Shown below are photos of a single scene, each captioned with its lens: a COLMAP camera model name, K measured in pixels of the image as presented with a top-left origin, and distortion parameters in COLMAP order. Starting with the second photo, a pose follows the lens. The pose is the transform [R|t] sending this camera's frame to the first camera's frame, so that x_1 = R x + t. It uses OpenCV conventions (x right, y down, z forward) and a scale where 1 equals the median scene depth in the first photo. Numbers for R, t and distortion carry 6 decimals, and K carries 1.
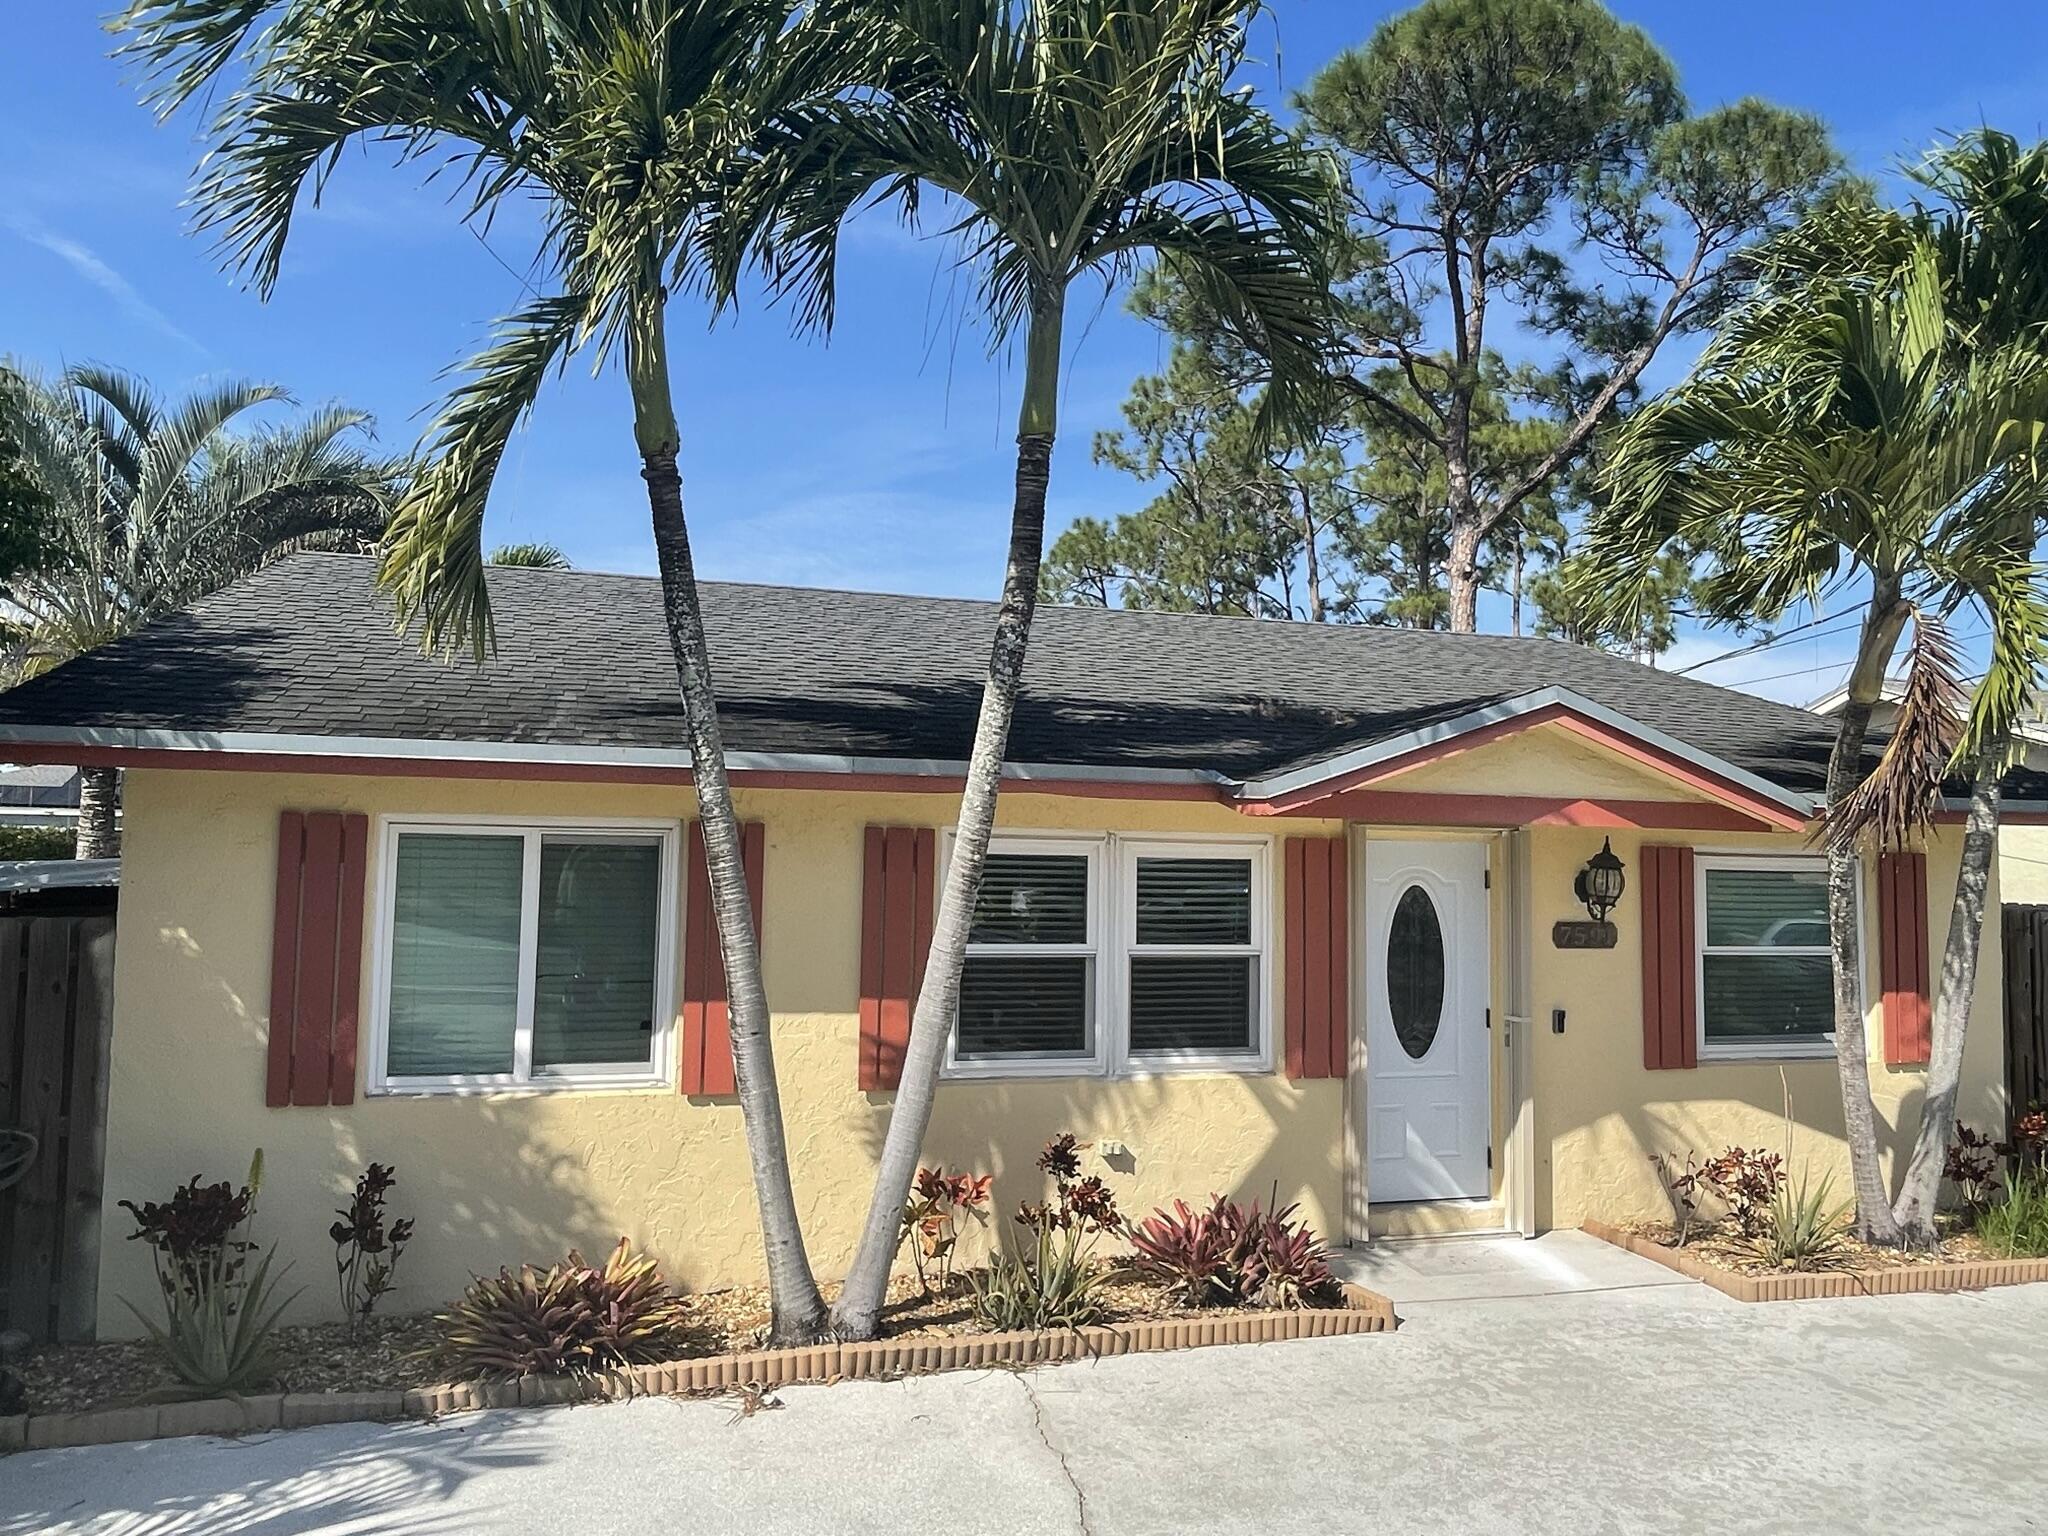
lens RADIAL K [[1398.3, 0, 1012.3], [0, 1398.3, 763.4], [0, 0, 1]] dist [-0.001137, 0.000928]
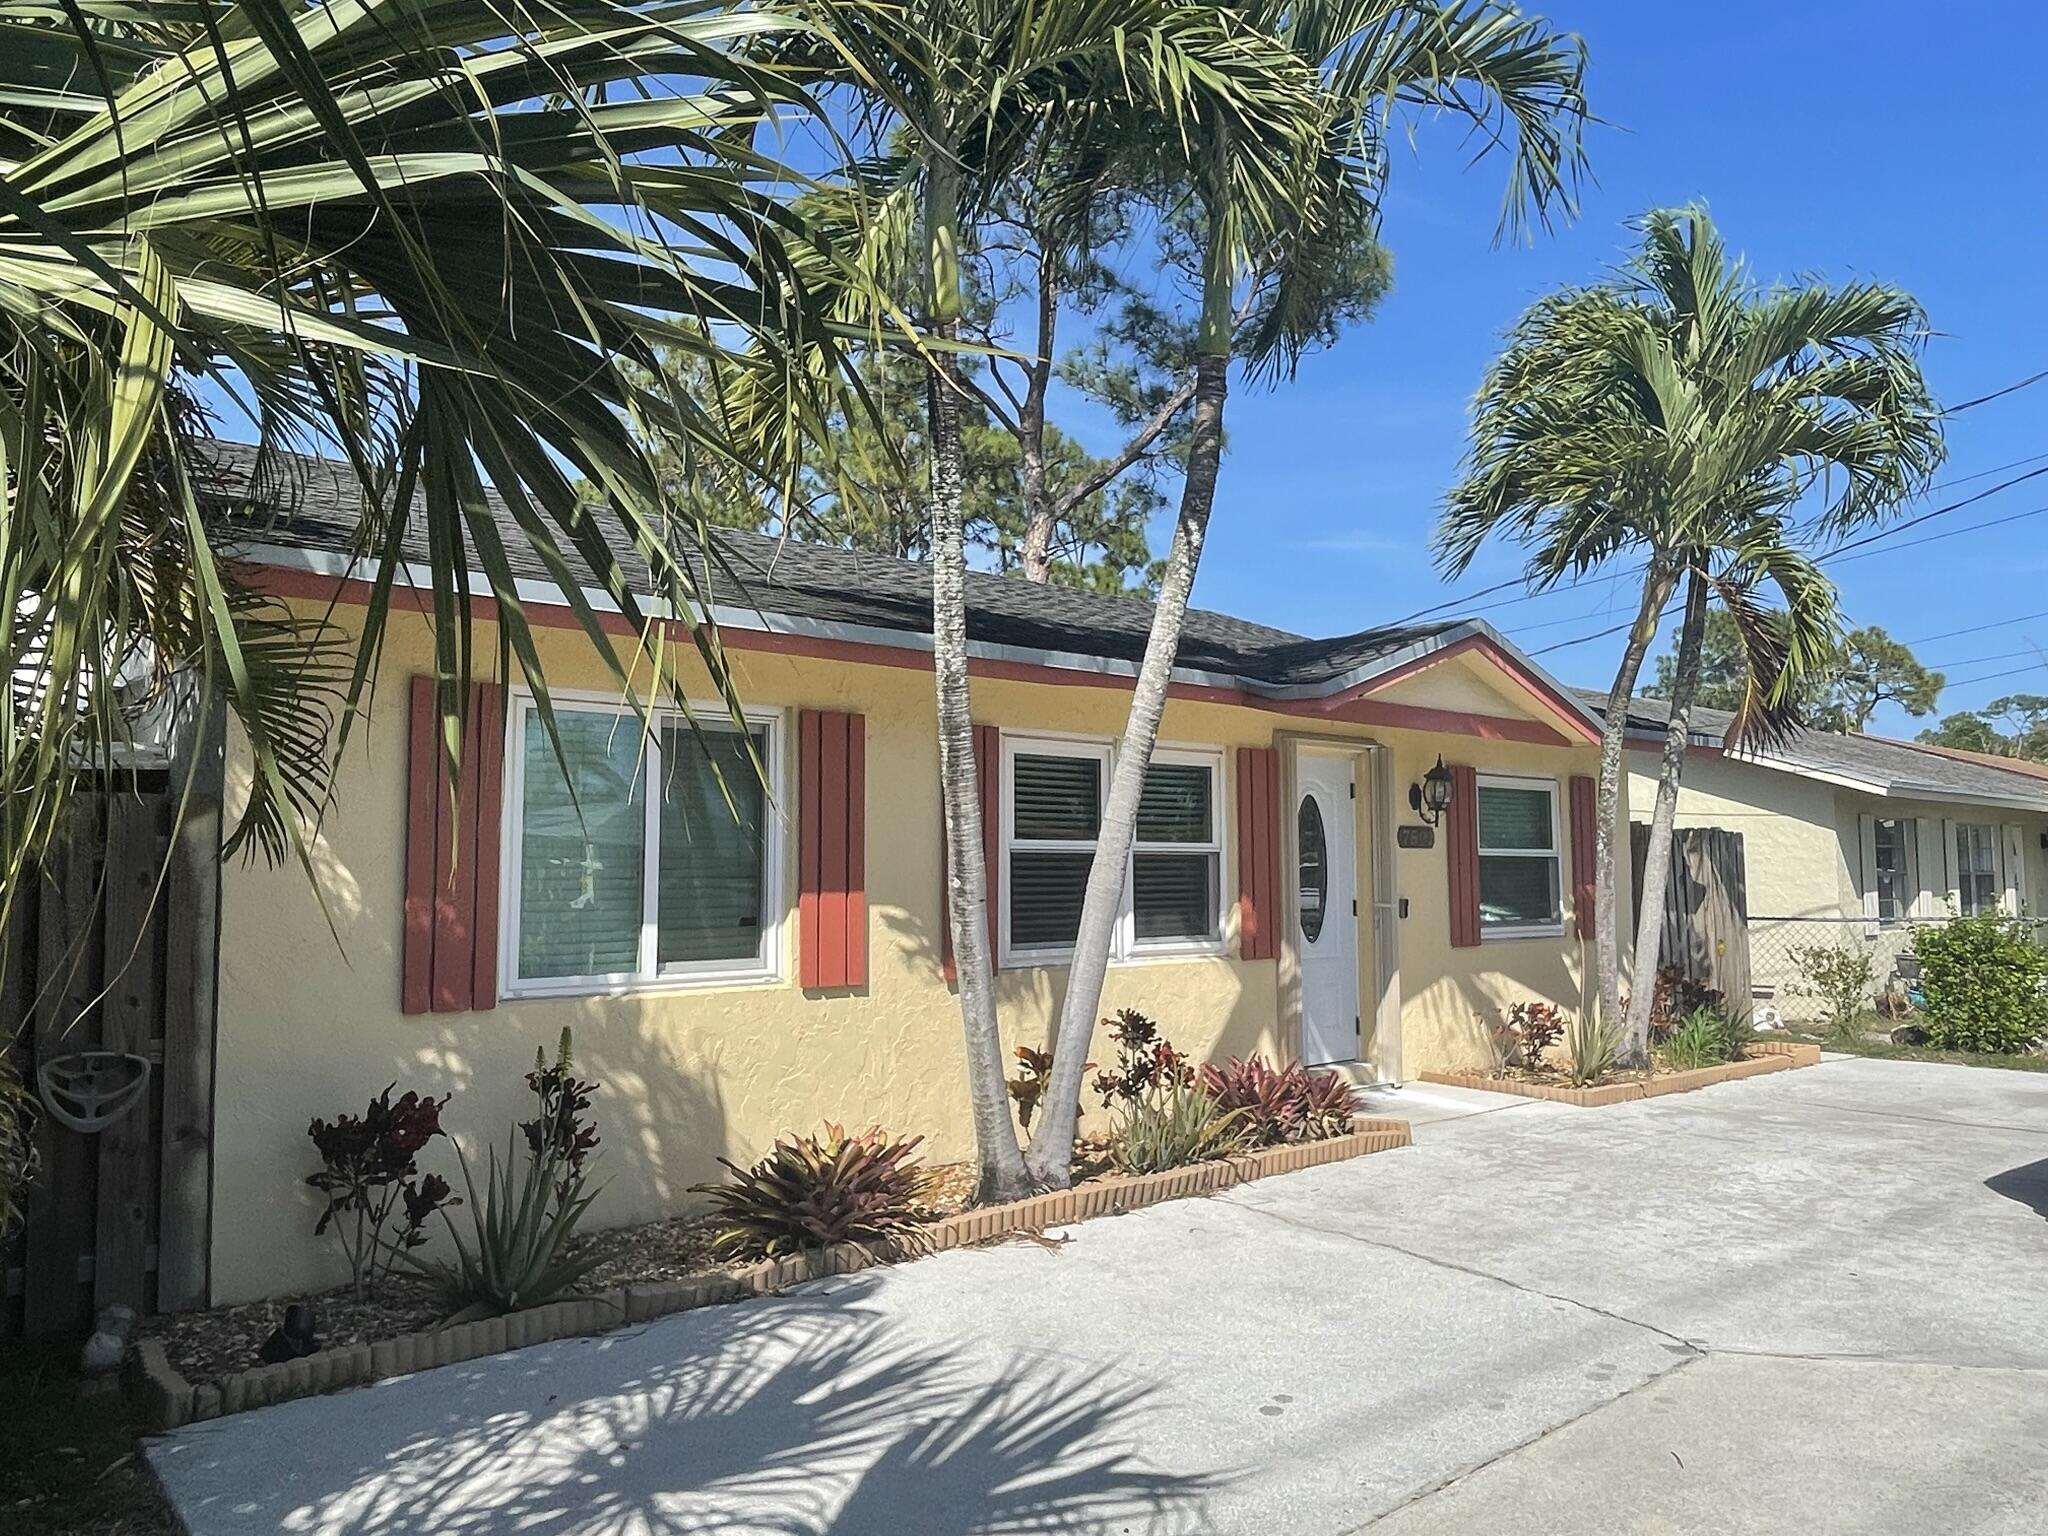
lens RADIAL K [[1451.9, 0, 1024.0], [0, 1451.9, 768.0], [0, 0, 1]] dist [0.027862, -0.000346]
pose [[0.901618, 0.010704, 0.432400, -0.531984], [-0.011258, 0.999936, -0.001279, 0.082429], [-0.432386, -0.003715, 0.901681, 0.018045]]
